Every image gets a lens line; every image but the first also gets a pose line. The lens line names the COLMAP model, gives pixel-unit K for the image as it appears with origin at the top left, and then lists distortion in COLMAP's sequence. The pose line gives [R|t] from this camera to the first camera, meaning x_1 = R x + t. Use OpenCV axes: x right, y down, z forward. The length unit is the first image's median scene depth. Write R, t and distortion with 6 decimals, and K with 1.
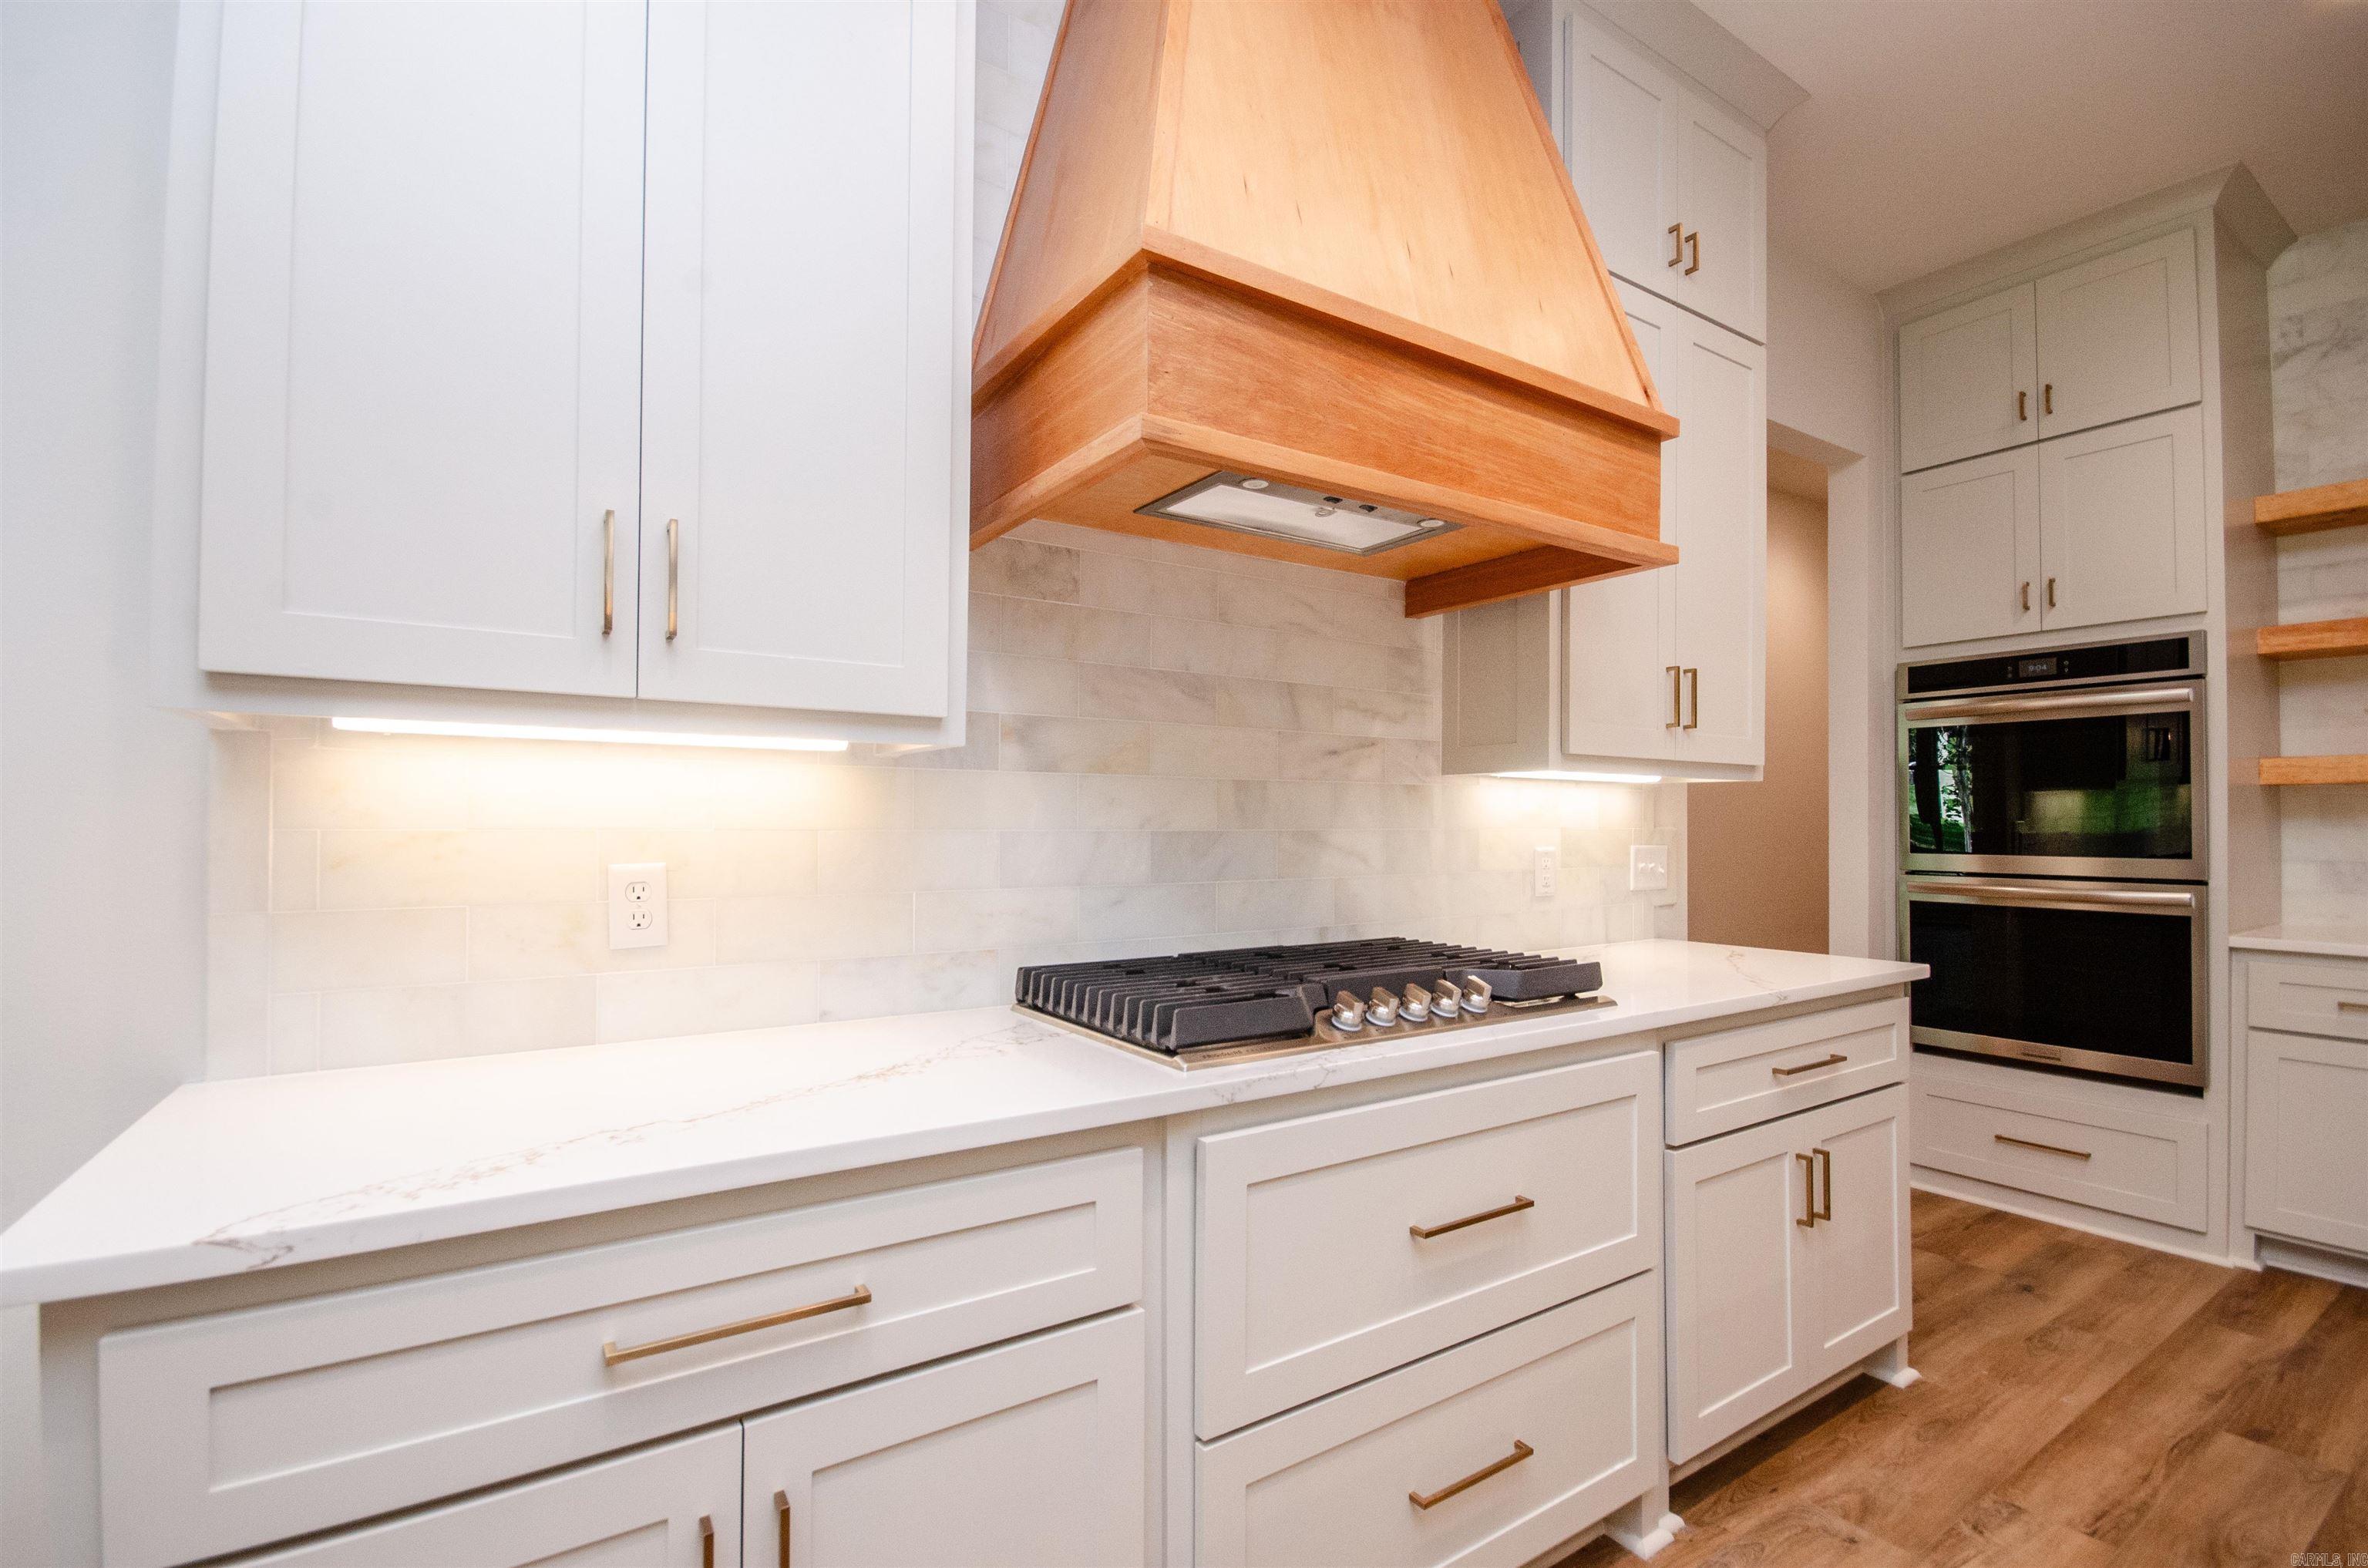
lens RADIAL K [[1036.6, 0, 1161.1], [0, 1036.6, 806.6], [0, 0, 1]] dist [0.007147, -0.012396]
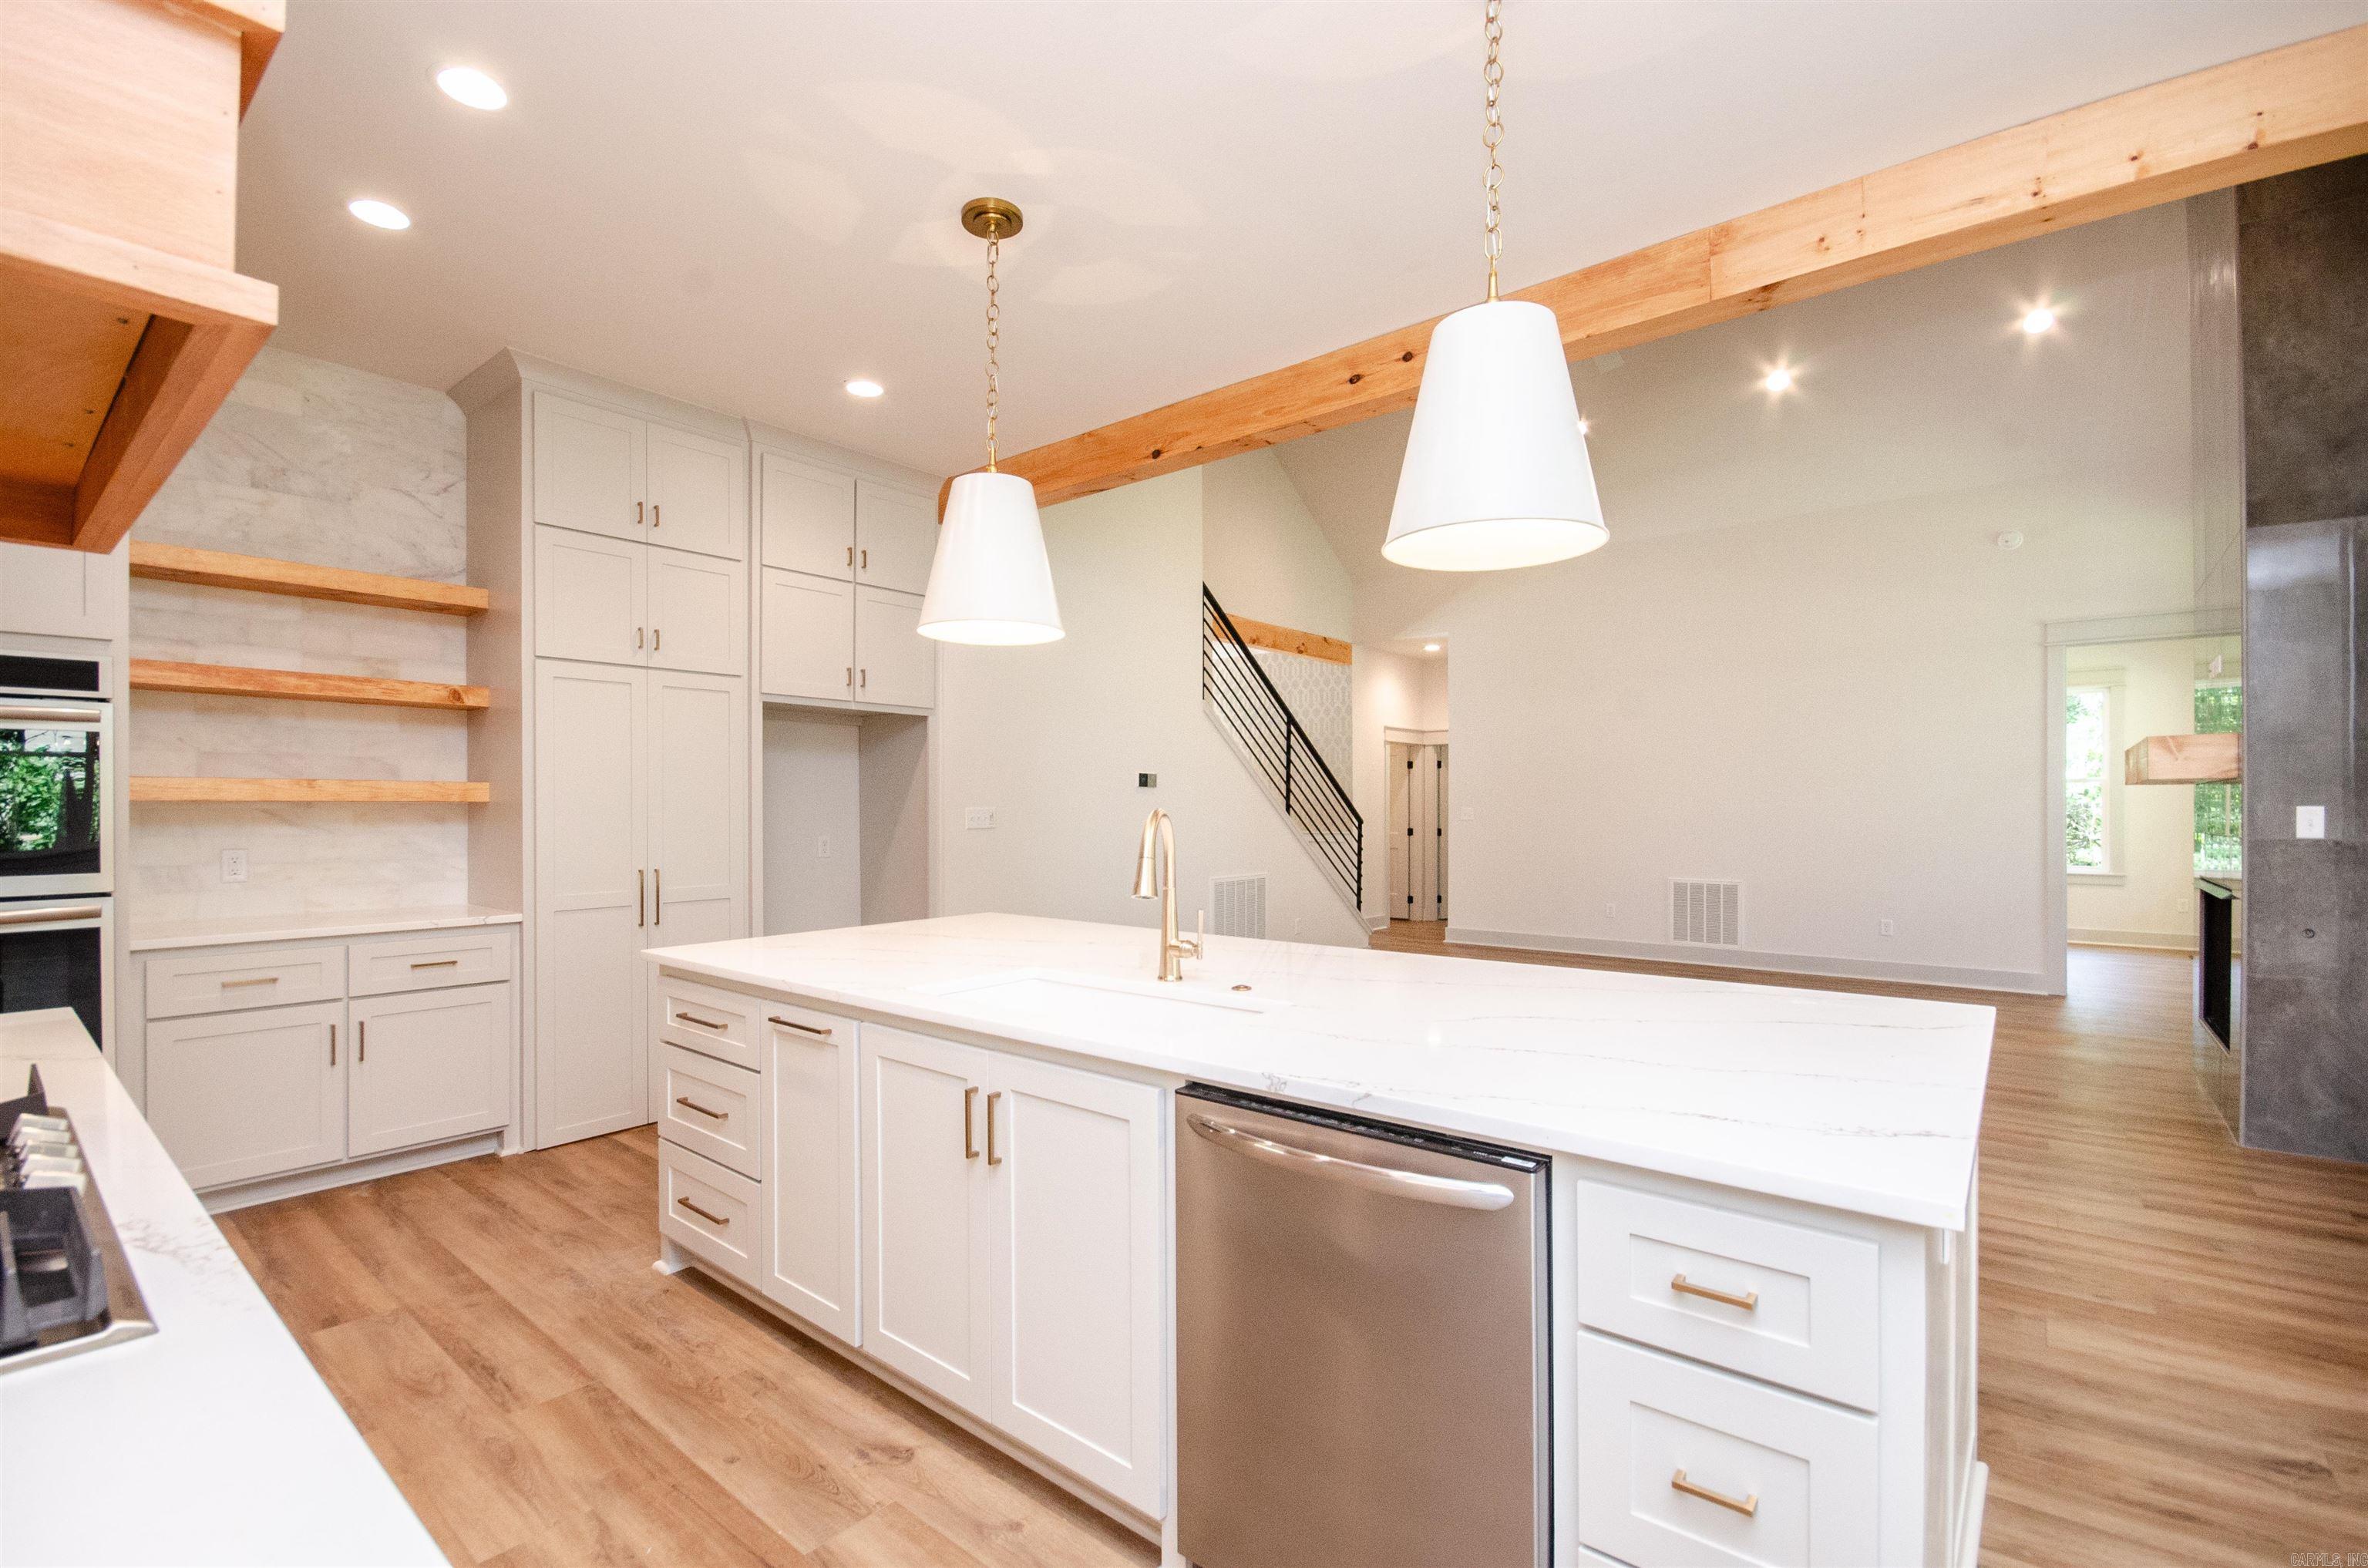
lens RADIAL K [[1036.9, 0, 1160.7], [0, 1036.9, 805.0], [0, 0, 1]] dist [-0.004647, -0.000445]
pose [[-0.297949, -0.001420, 0.954581, -0.421067], [-0.010120, 0.999947, -0.001671, -0.035766], [-0.954528, -0.010158, -0.297948, 0.357898]]
